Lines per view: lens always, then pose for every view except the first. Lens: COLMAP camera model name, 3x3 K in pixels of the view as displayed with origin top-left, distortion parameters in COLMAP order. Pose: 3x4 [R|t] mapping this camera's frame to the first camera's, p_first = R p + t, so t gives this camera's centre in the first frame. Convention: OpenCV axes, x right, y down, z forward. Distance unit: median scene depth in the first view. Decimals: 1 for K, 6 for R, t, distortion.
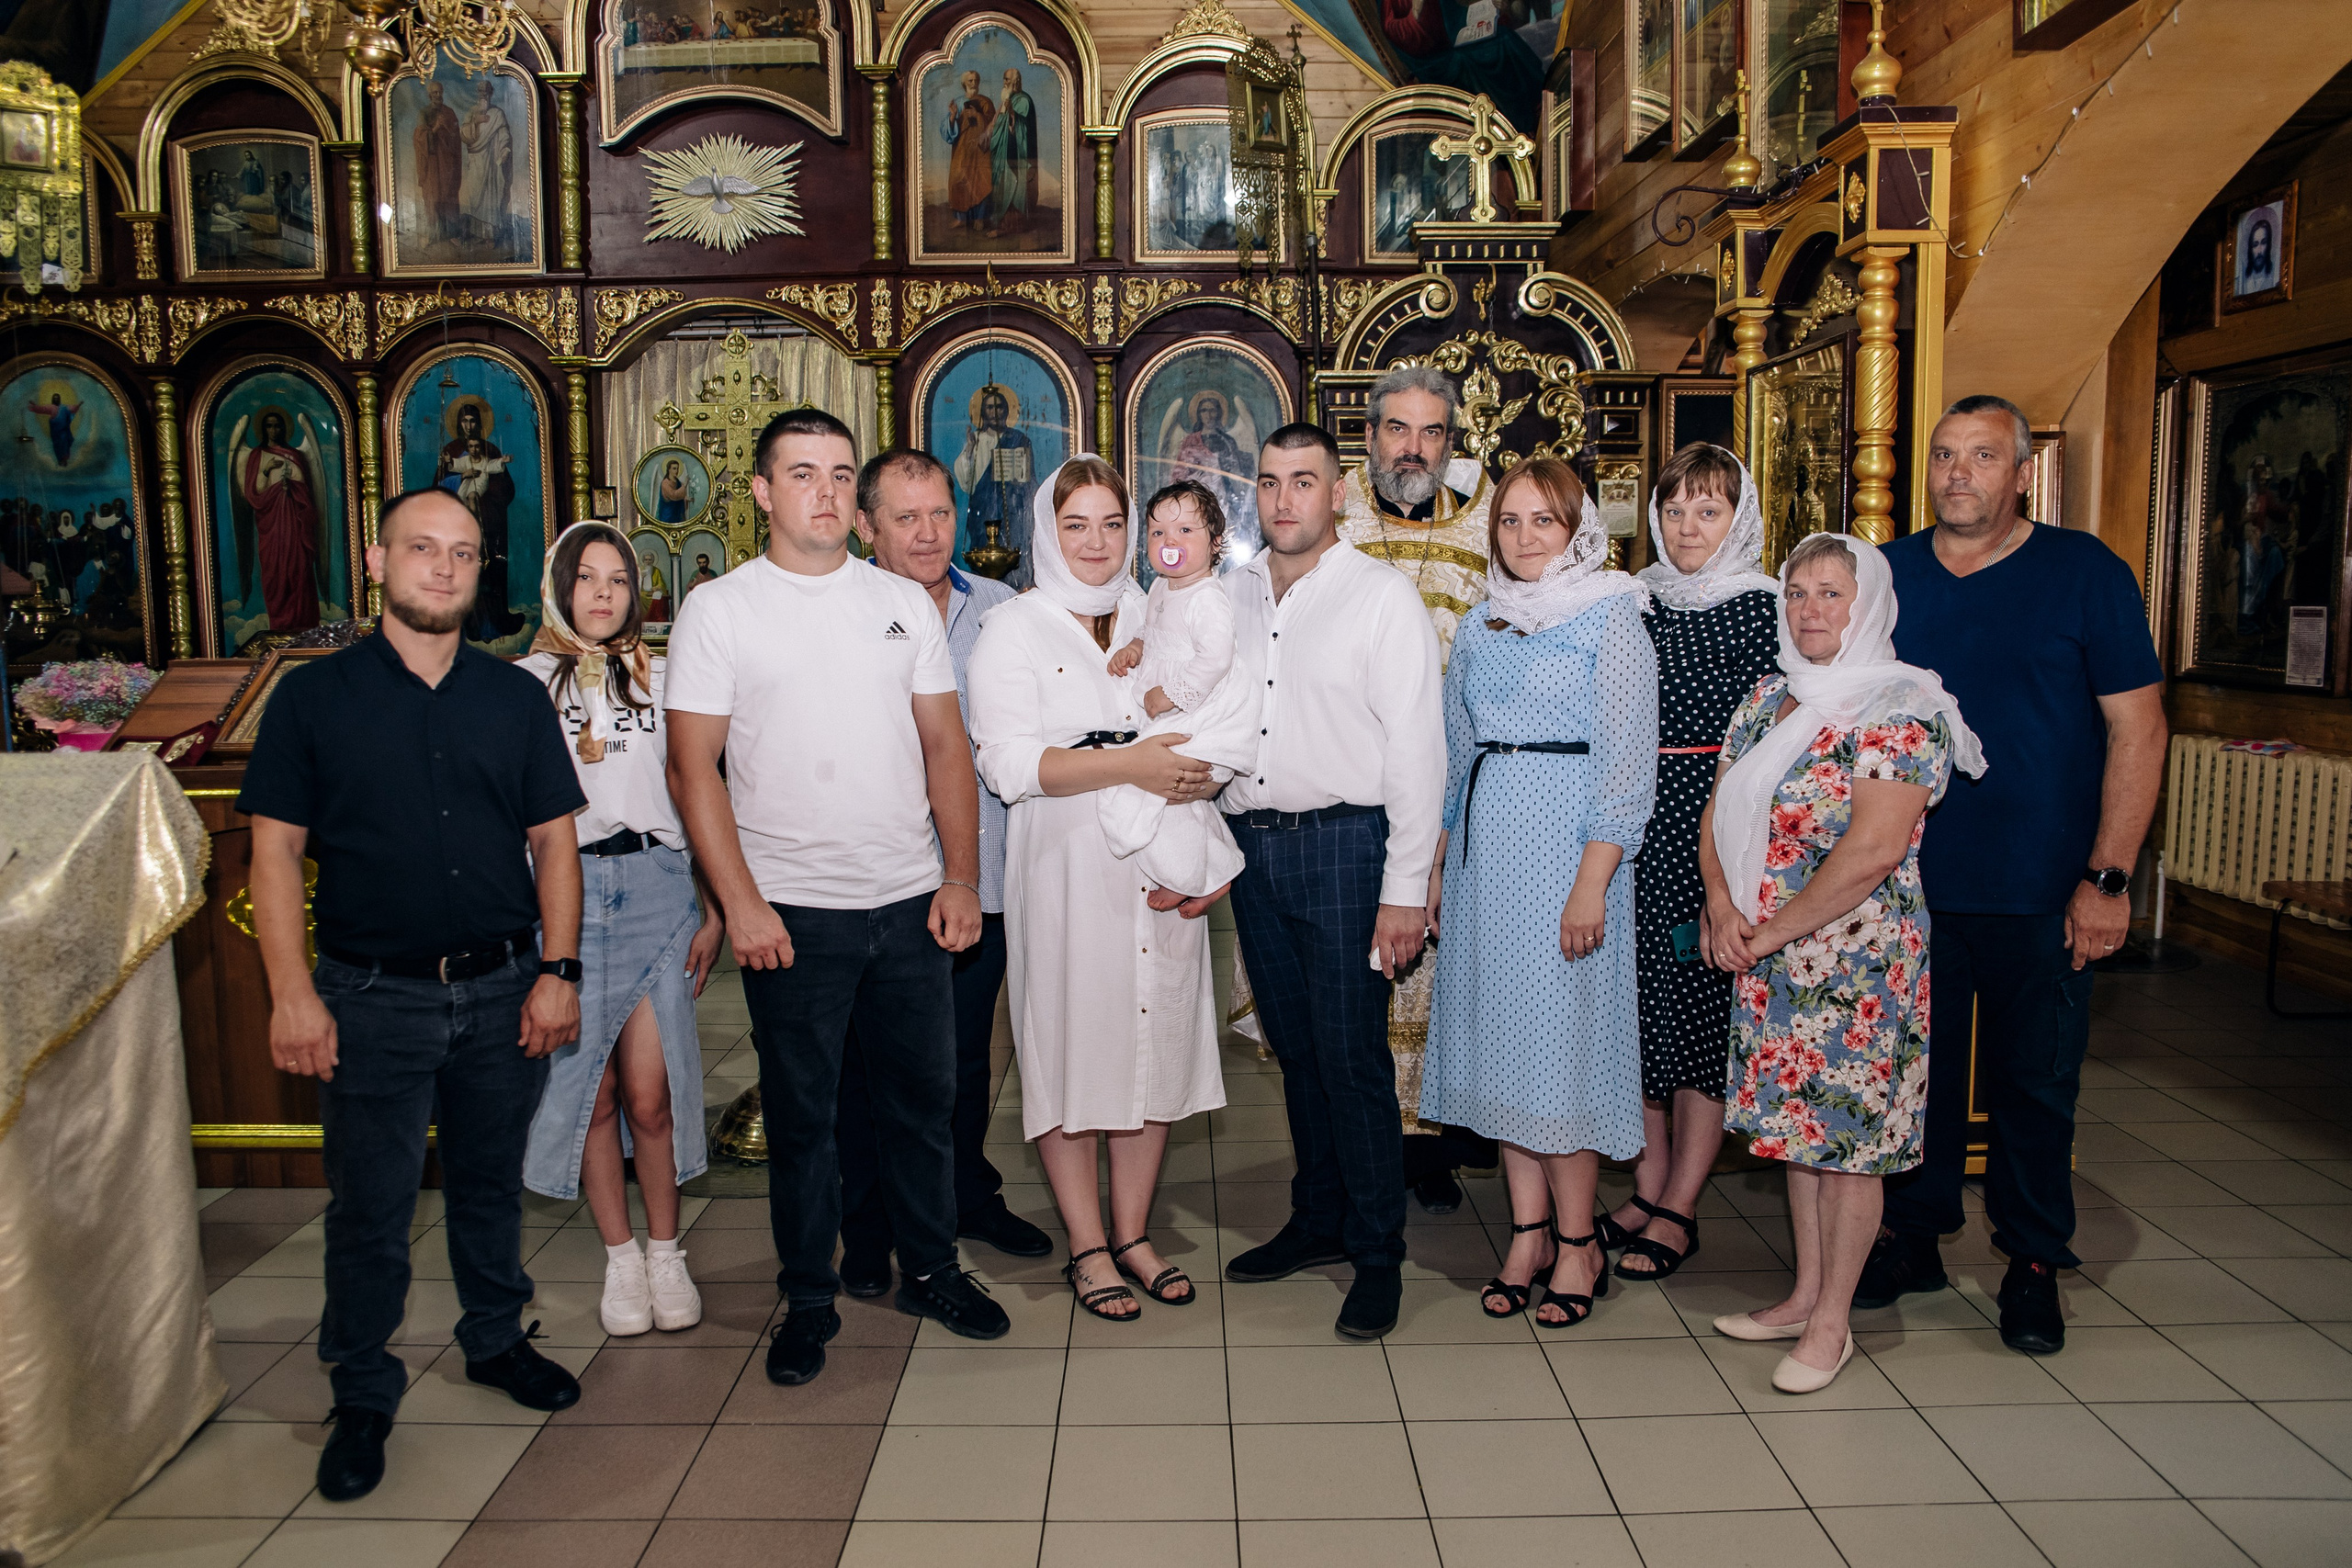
lens RADIAL K [[1704.4, 0, 1176.0], [0, 1704.4, 784.0], [0, 0, 1]] dist [-0.117881, 0.114545]
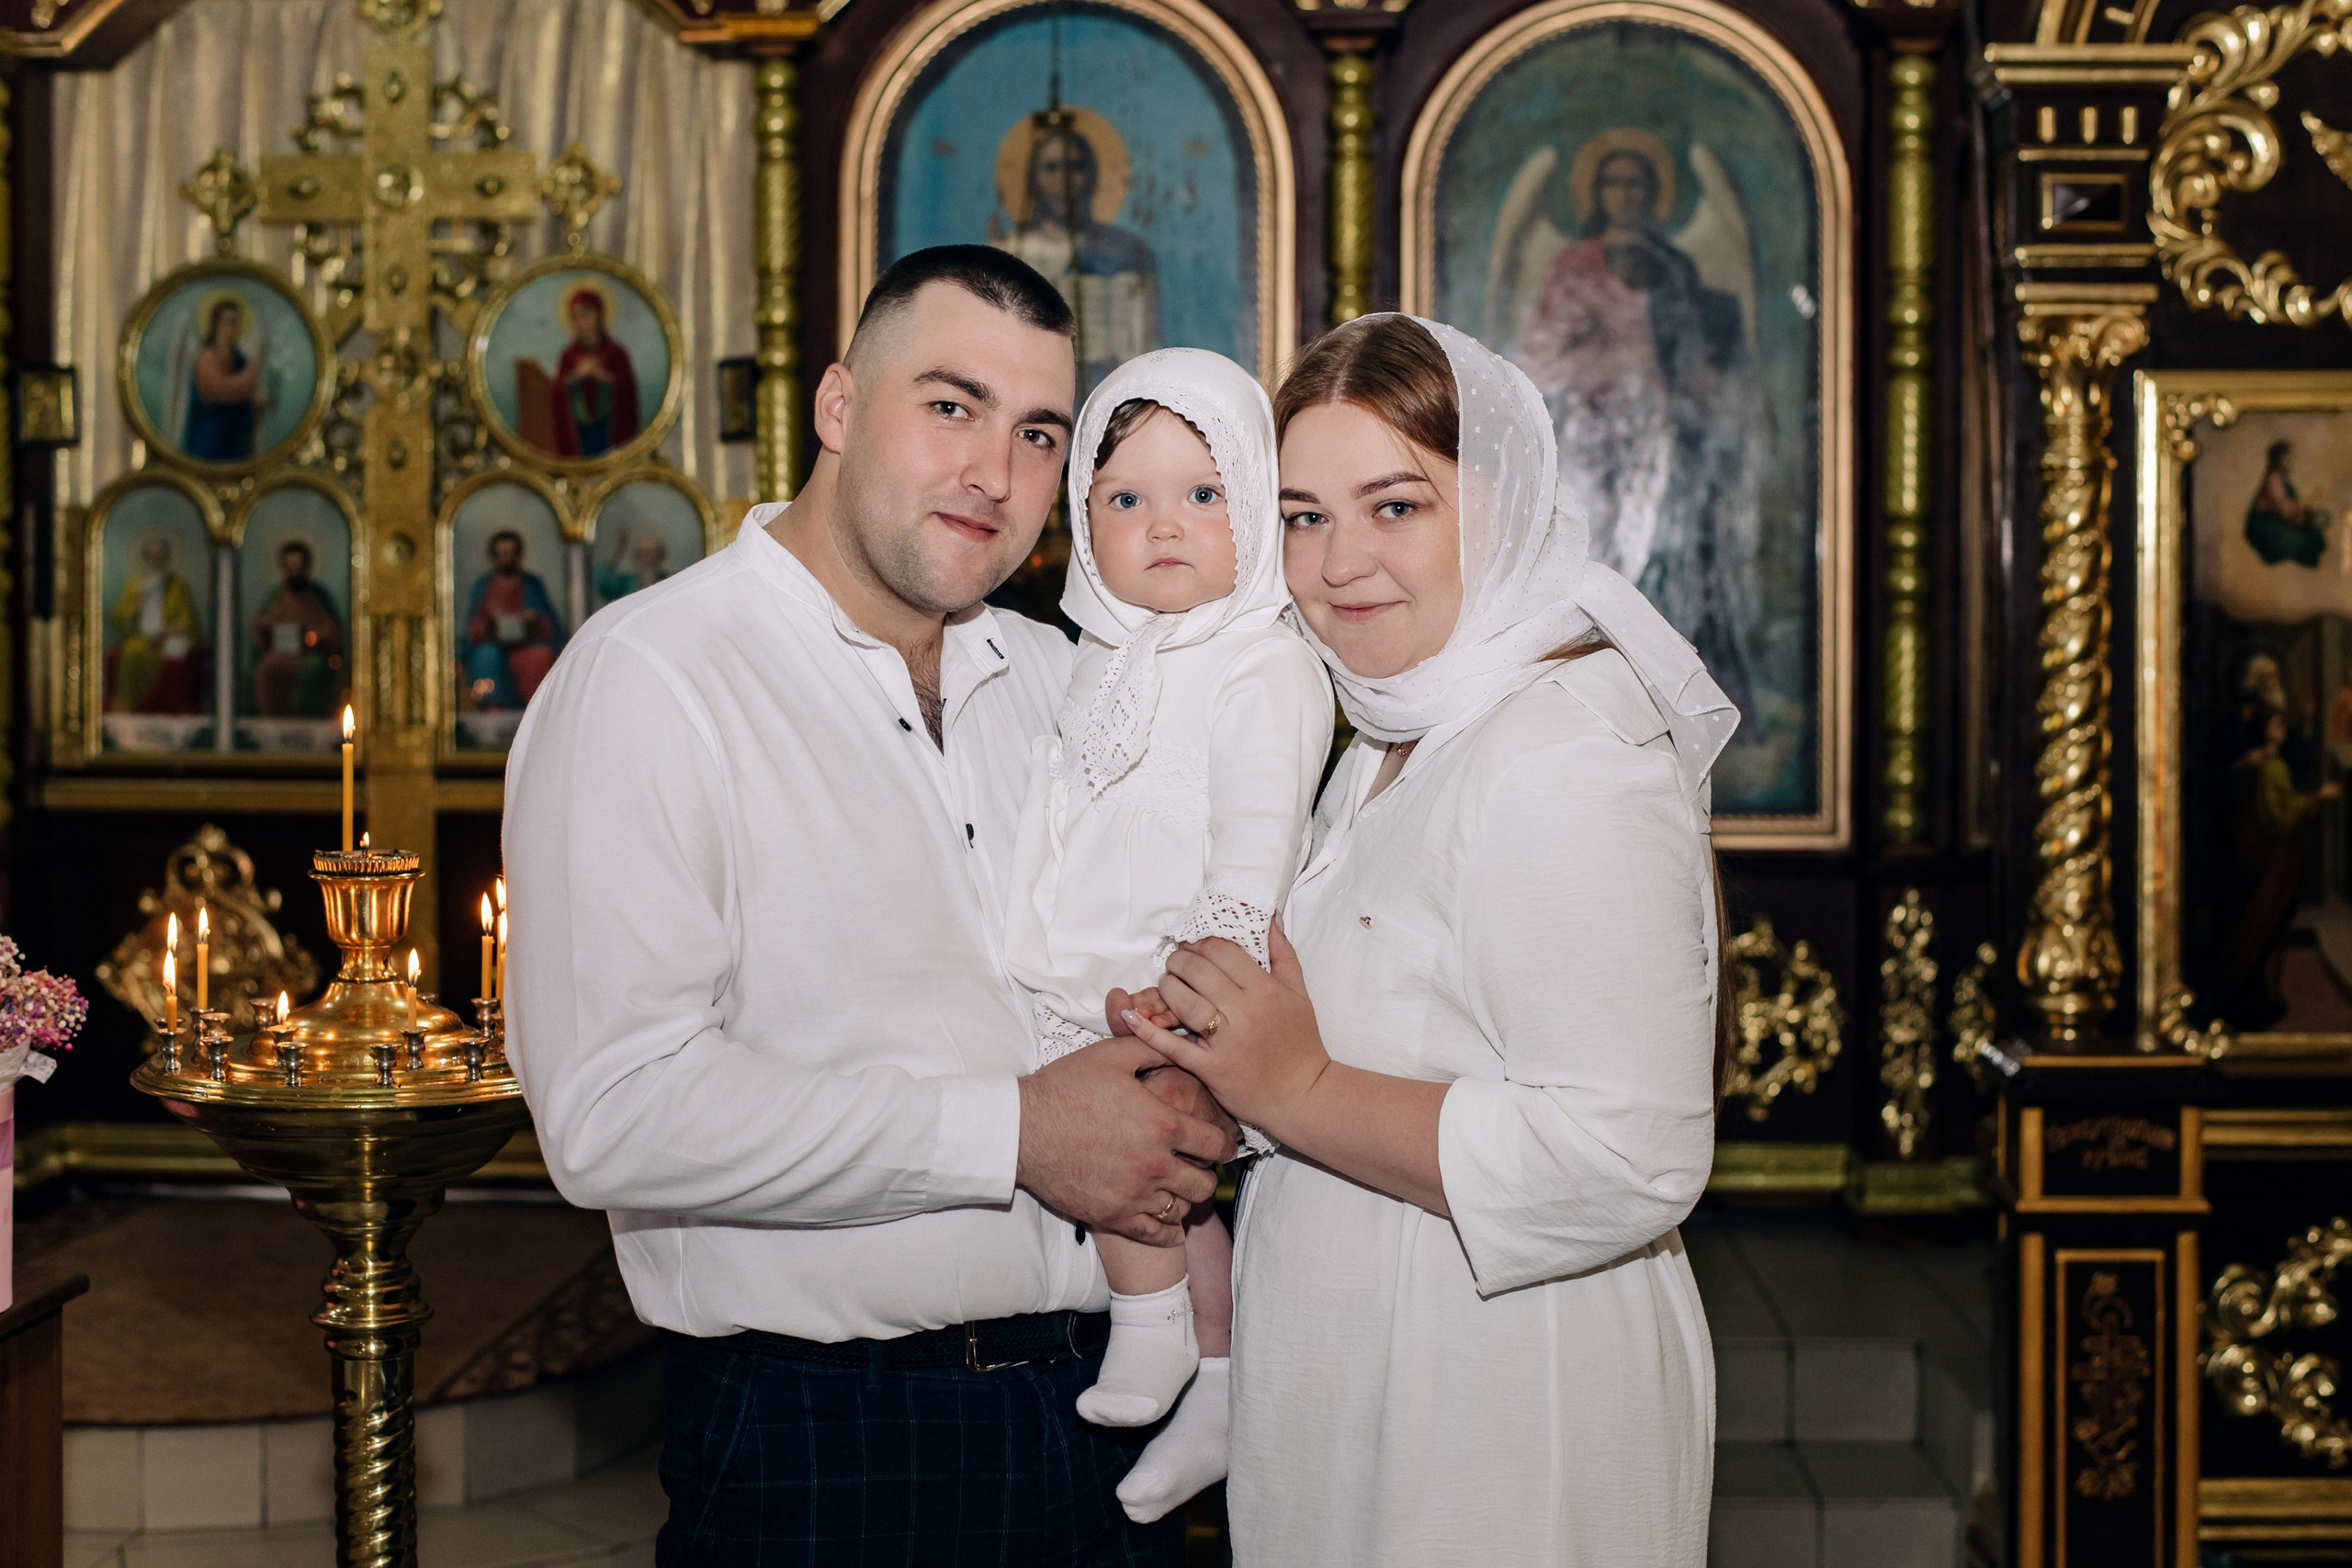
lens RADIAL K [[3671.6, 0, 1176.0], [0, 3671.6, 784.0], [0, 0, 1]] dist [-0.100933, 0.021917]
pose [[0.998096, 0.013421, -0.060205, -0.030617], [-0.017798, 0.997191, -0.072758, -0.025523], [0.059059, 0.073691, 0.995531, 0.195486]]
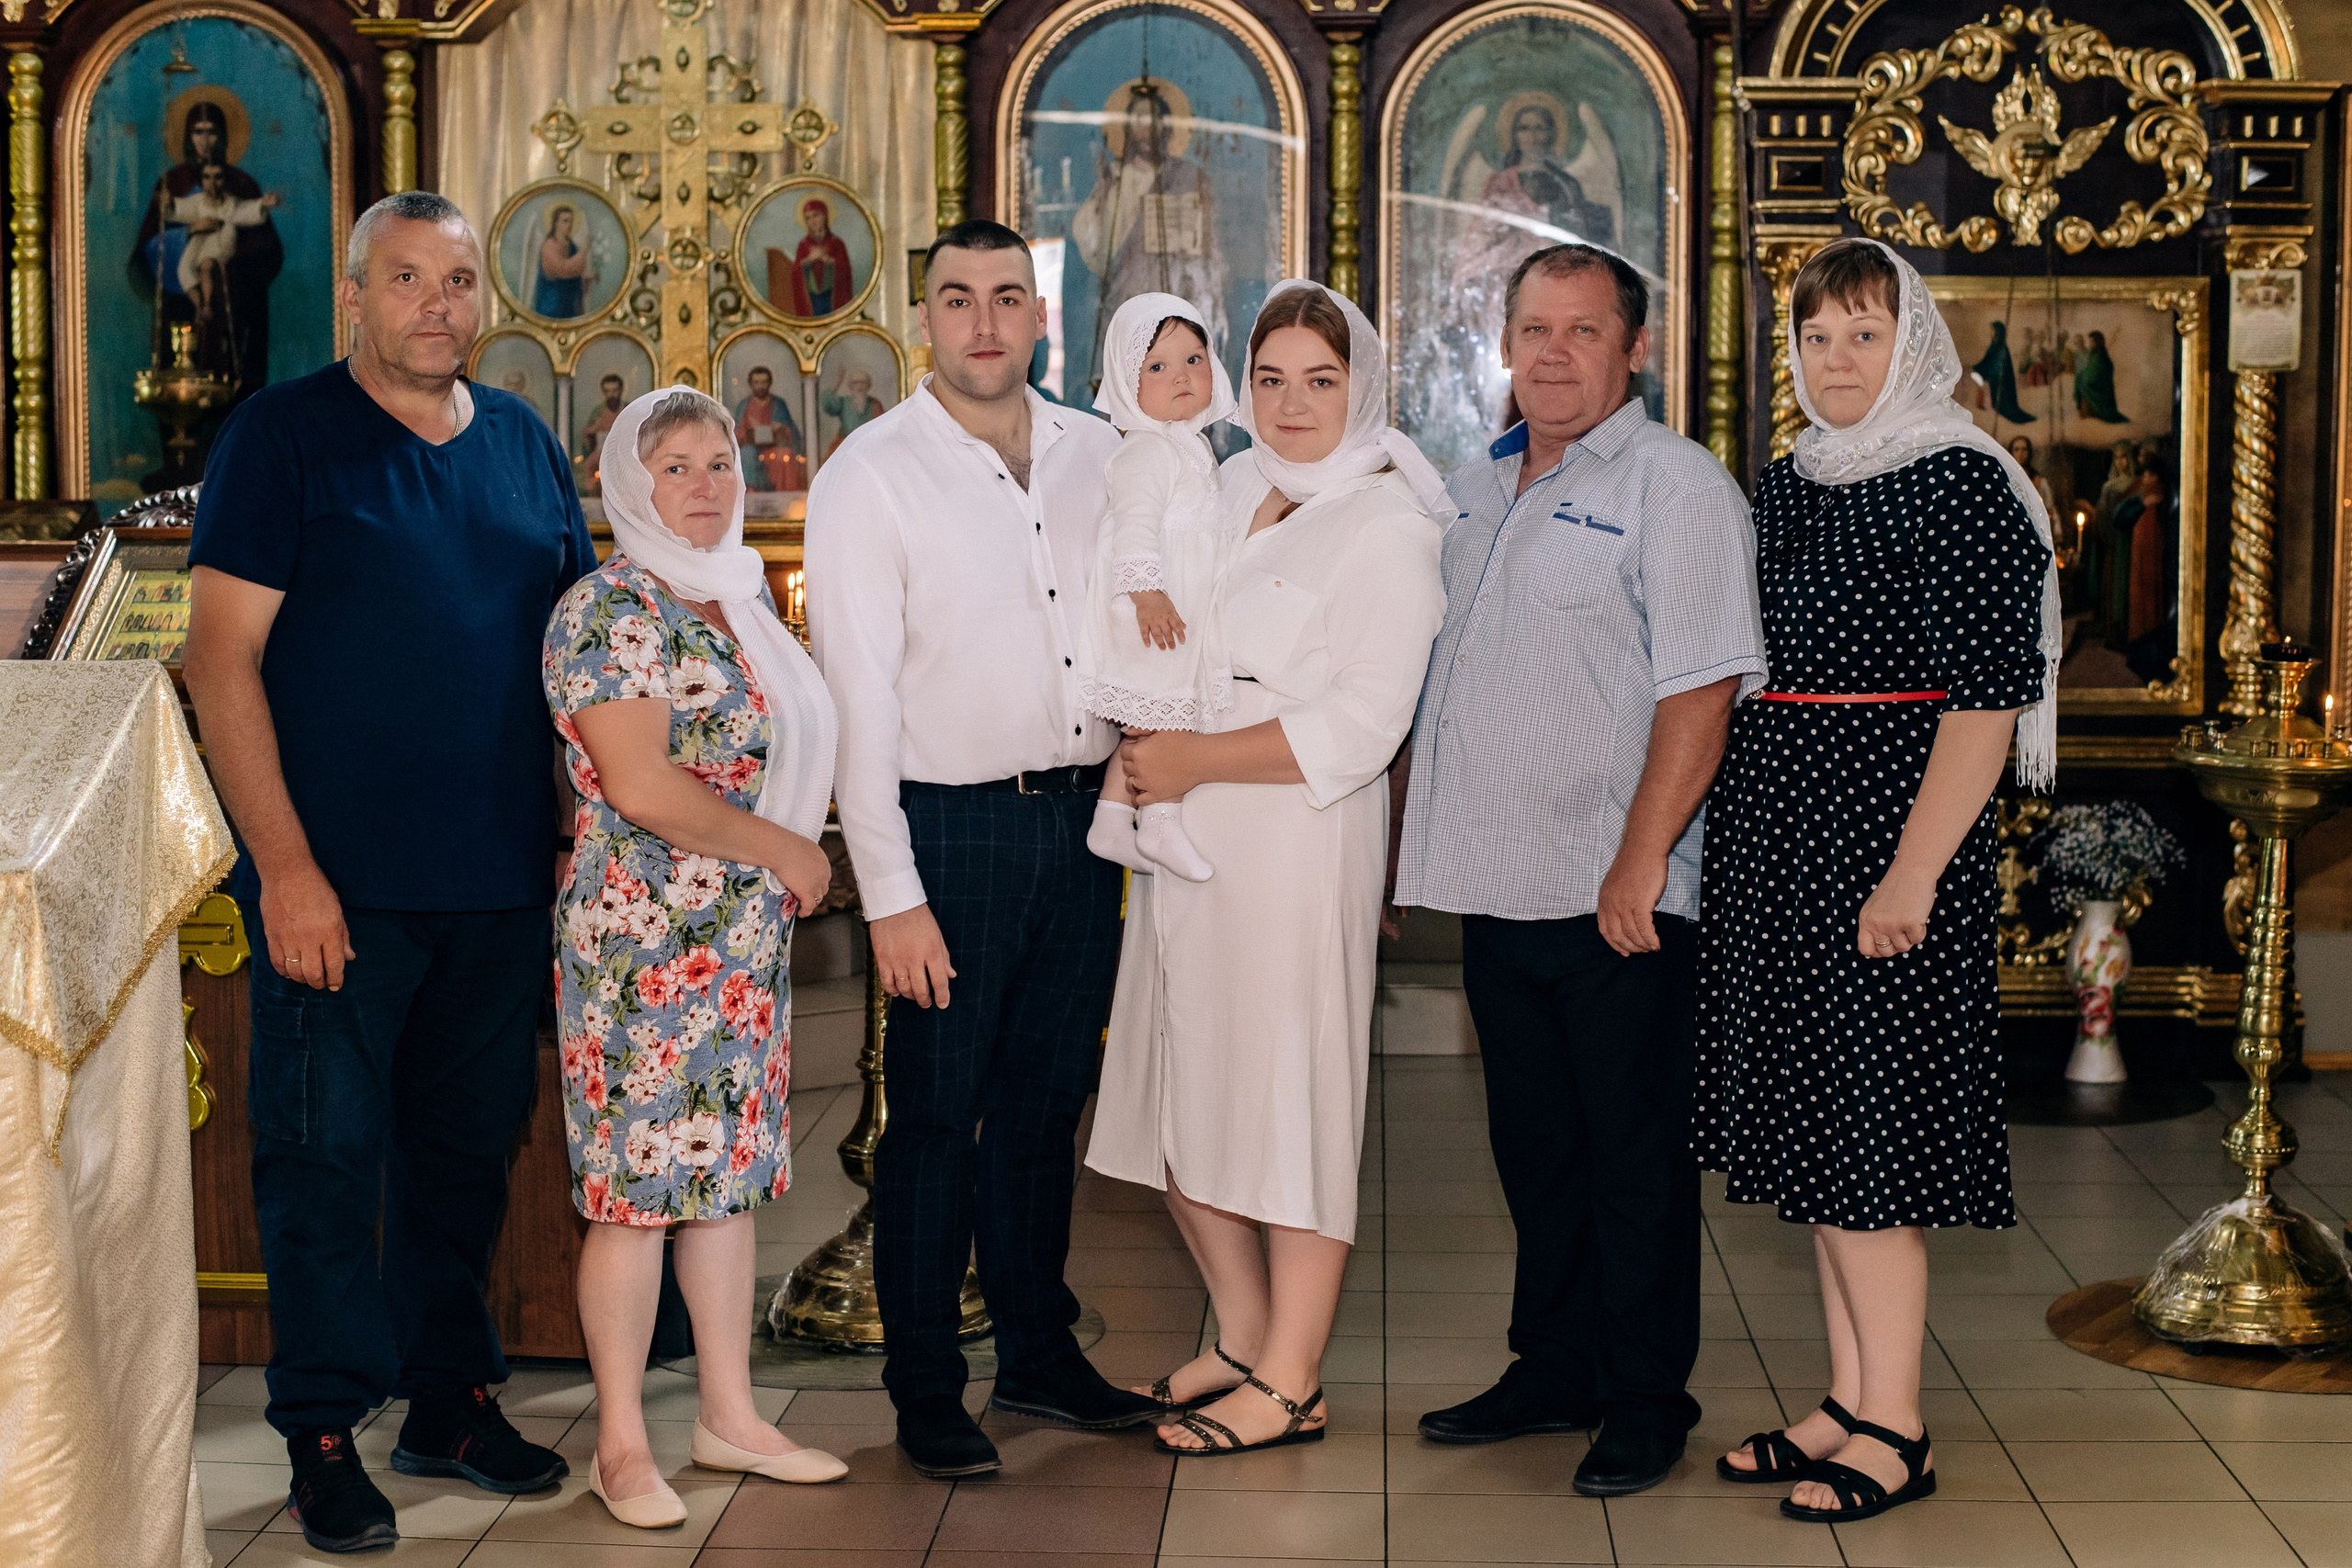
lens RADIAL K [[3671.6, 0, 1176.0], [0, 3671.6, 784.0], [0, 0, 1]] dist [-0.100933, 0.021917]
pose [[0.998379, 0.017208, -0.054245, -0.029167], [-0.018344, 0.999621, -0.020510, 0.020273], [0.053872, 0.021472, 0.998317, -0.196580]]
